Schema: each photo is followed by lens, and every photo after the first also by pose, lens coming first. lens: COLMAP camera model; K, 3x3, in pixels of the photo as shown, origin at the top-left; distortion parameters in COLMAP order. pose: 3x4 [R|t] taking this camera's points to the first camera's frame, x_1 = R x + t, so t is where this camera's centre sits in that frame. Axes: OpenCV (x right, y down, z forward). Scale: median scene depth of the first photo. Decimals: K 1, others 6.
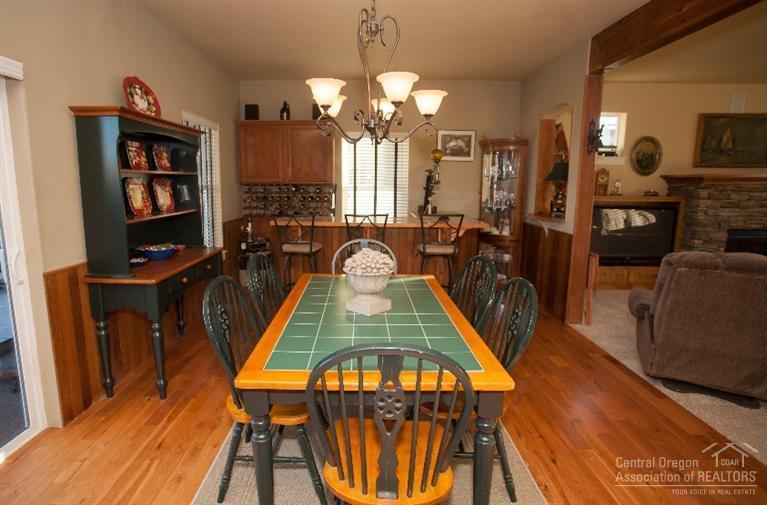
lens RADIAL K [[375.6, 0, 381.7], [0, 375.6, 226.8], [0, 0, 1]] dist [-0.001470, 0.000375]
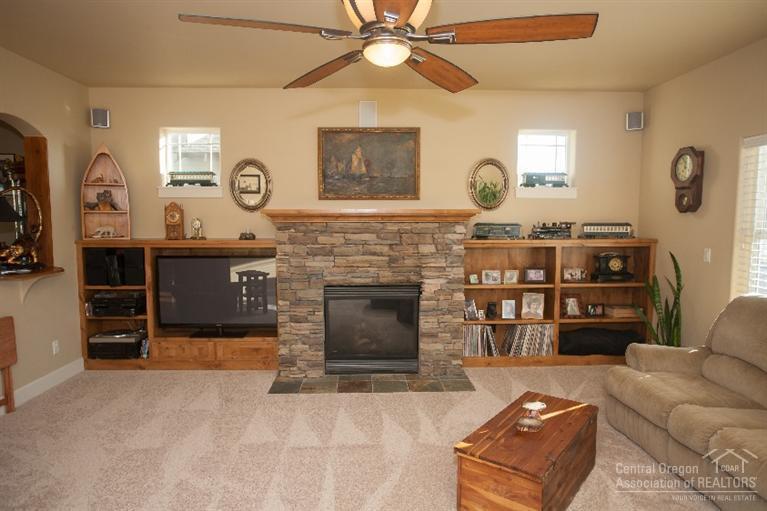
lens RADIAL K [[503.6, 0, 383.5], [0, 503.6, 255.5], [0, 0, 1]] dist [-0.040511, 0.000746]
pose [[0.999971, -0.007299, 0.002238, 0.781599], [0.007410, 0.998501, -0.054233, 0.002154], [-0.001839, 0.054248, 0.998526, 0.025872]]
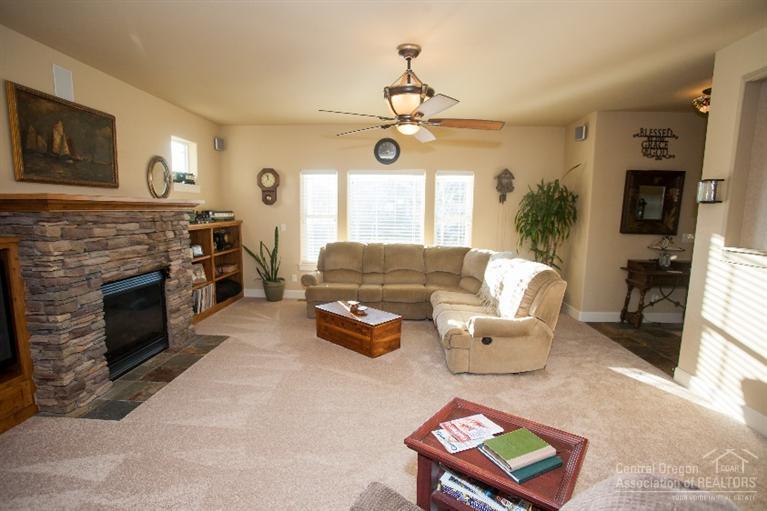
lens RADIAL K [[384.4, 0, 382.0], [0, 384.4, 259.4], [0, 0, 1]] dist [-0.019628, 0.000572]
pose [[0.058756, -0.134244, 0.989205, 0.252436], [0.119242, 0.984766, 0.126559, -0.044293], [-0.991125, 0.110519, 0.073868, 0.367600]]
